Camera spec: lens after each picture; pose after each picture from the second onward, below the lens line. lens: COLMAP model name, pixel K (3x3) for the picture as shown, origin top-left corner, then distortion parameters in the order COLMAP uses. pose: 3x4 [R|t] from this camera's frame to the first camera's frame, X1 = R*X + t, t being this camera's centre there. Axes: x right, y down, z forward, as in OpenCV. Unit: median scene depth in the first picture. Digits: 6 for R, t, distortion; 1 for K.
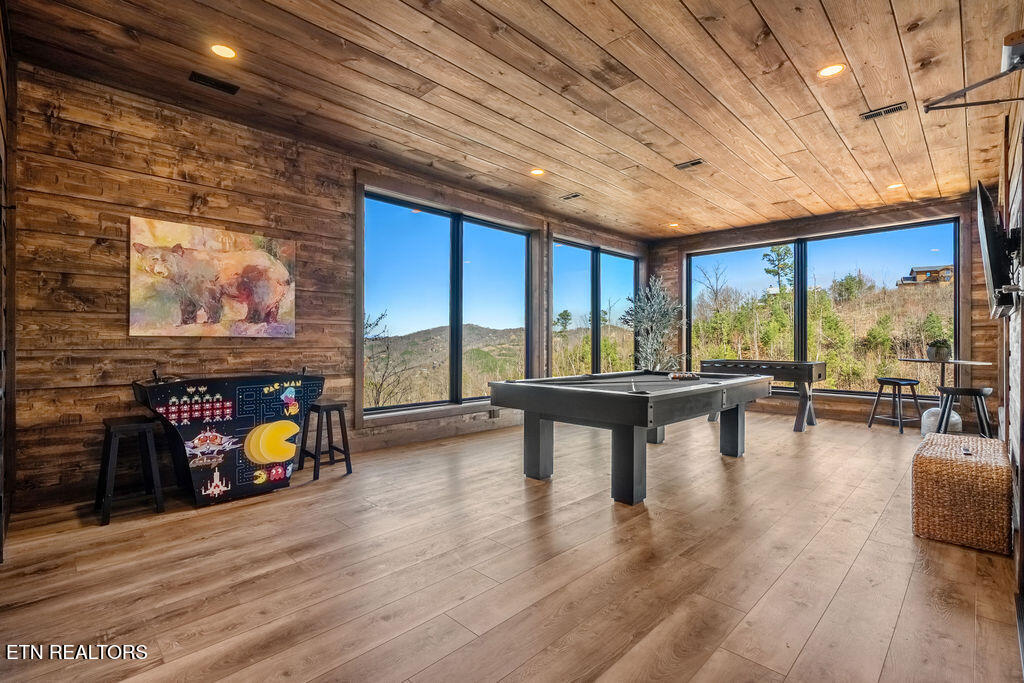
lens RADIAL K [[469.6, 0, 510.9], [0, 469.6, 345.3], [0, 0, 1]] dist [-0.003982, 0.000628]
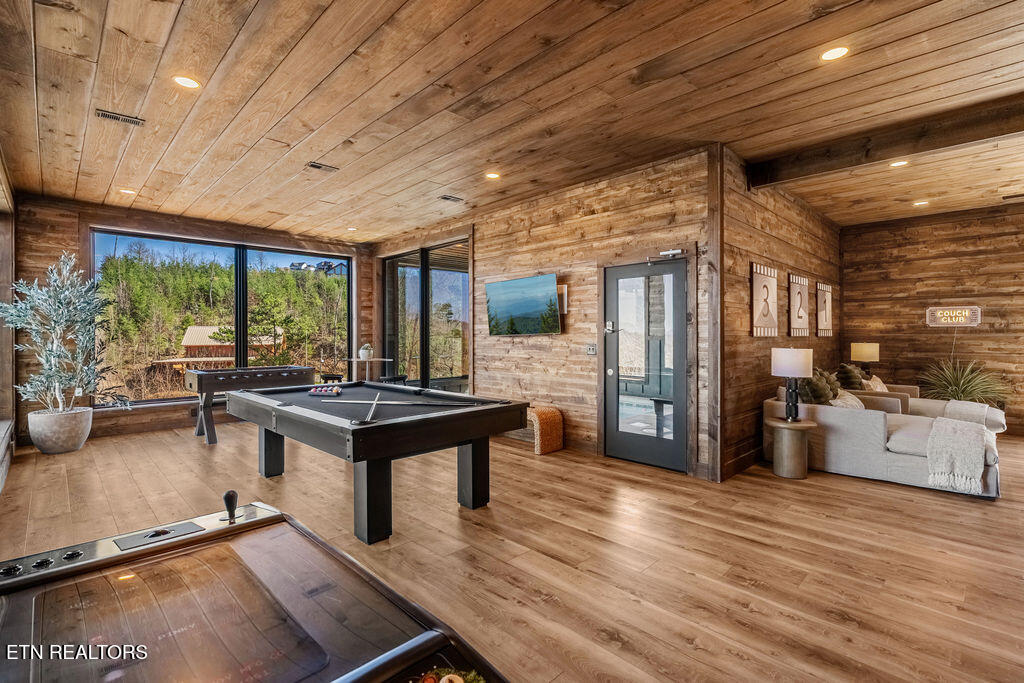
lens RADIAL K [[469.6, 0, 513.3], [0, 469.6, 336.8], [0, 0, 1]] dist [-0.003982, 0.000628]
pose [[0.007372, -0.006676, 0.999951, -0.698296], [0.012011, 0.999906, 0.006587, -0.055235], [-0.999901, 0.011962, 0.007452, 0.755469]]
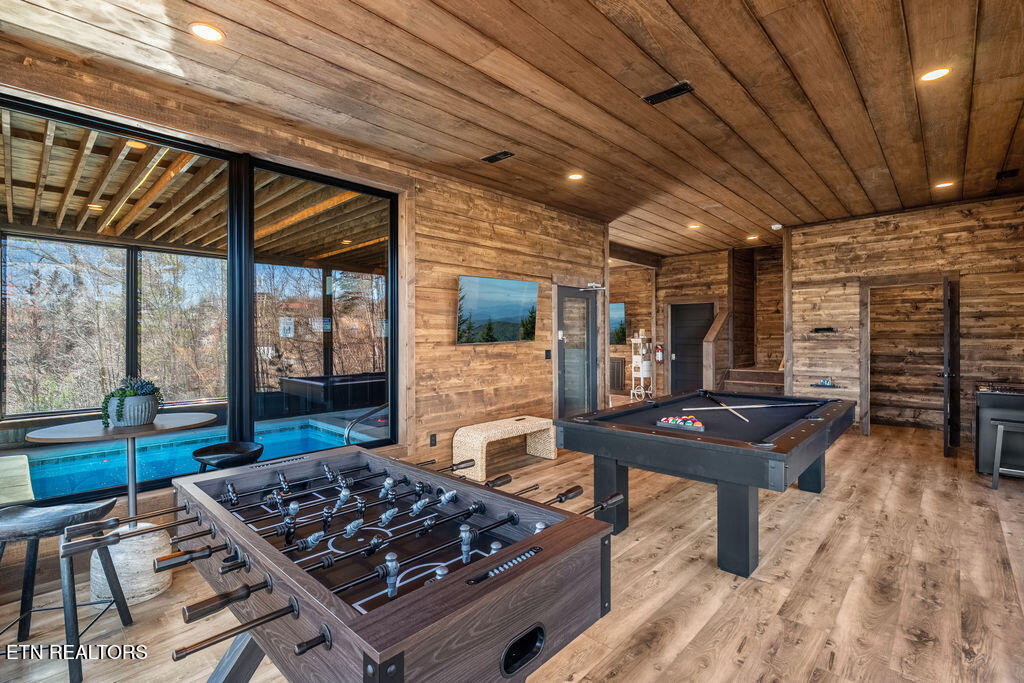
lens RADIAL K [[469.6, 0, 510.4], [0, 469.6, 335.1], [0, 0, 1]] dist [-0.003982, 0.000628]
pose [[-0.999672, 0.003297, -0.025380, 0.754931], [0.003143, 0.999976, 0.006109, -0.078563], [0.025399, 0.006027, -0.999659, 2.018525]]
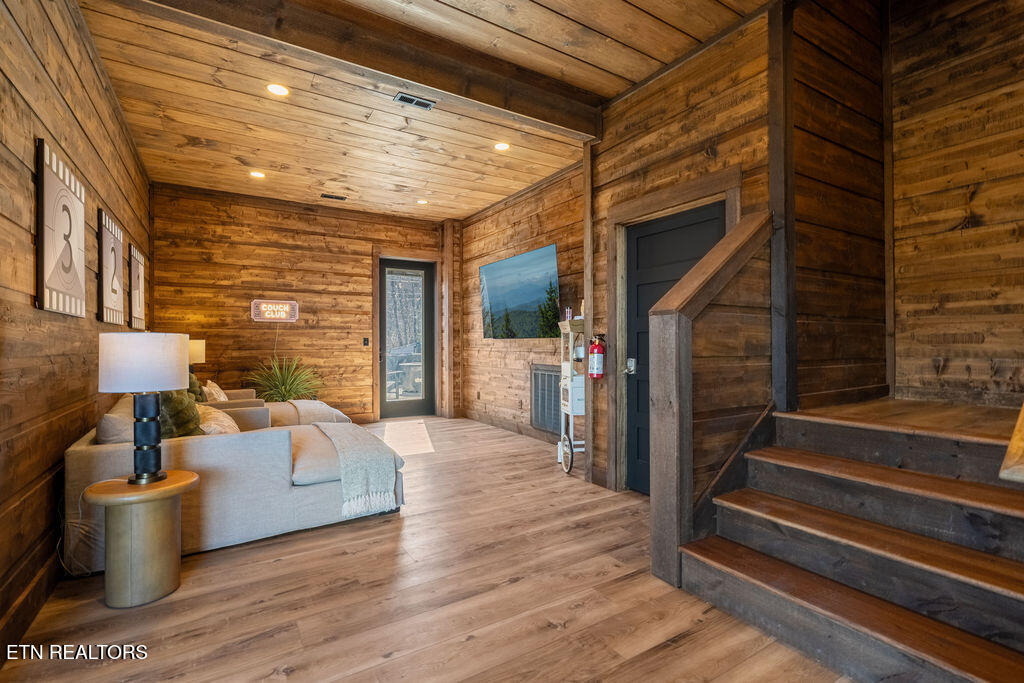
lens RADIAL K [[469.6, 0, 509.3], [0, 469.6, 338.3], [0, 0, 1]] dist [-0.003982, 0.000628]
pose [[-0.974316, 0.004405, 0.225144, -0.123404], [0.005084, 0.999984, 0.002436, -0.006634], [-0.225130, 0.003519, -0.974322, 0.545230]]
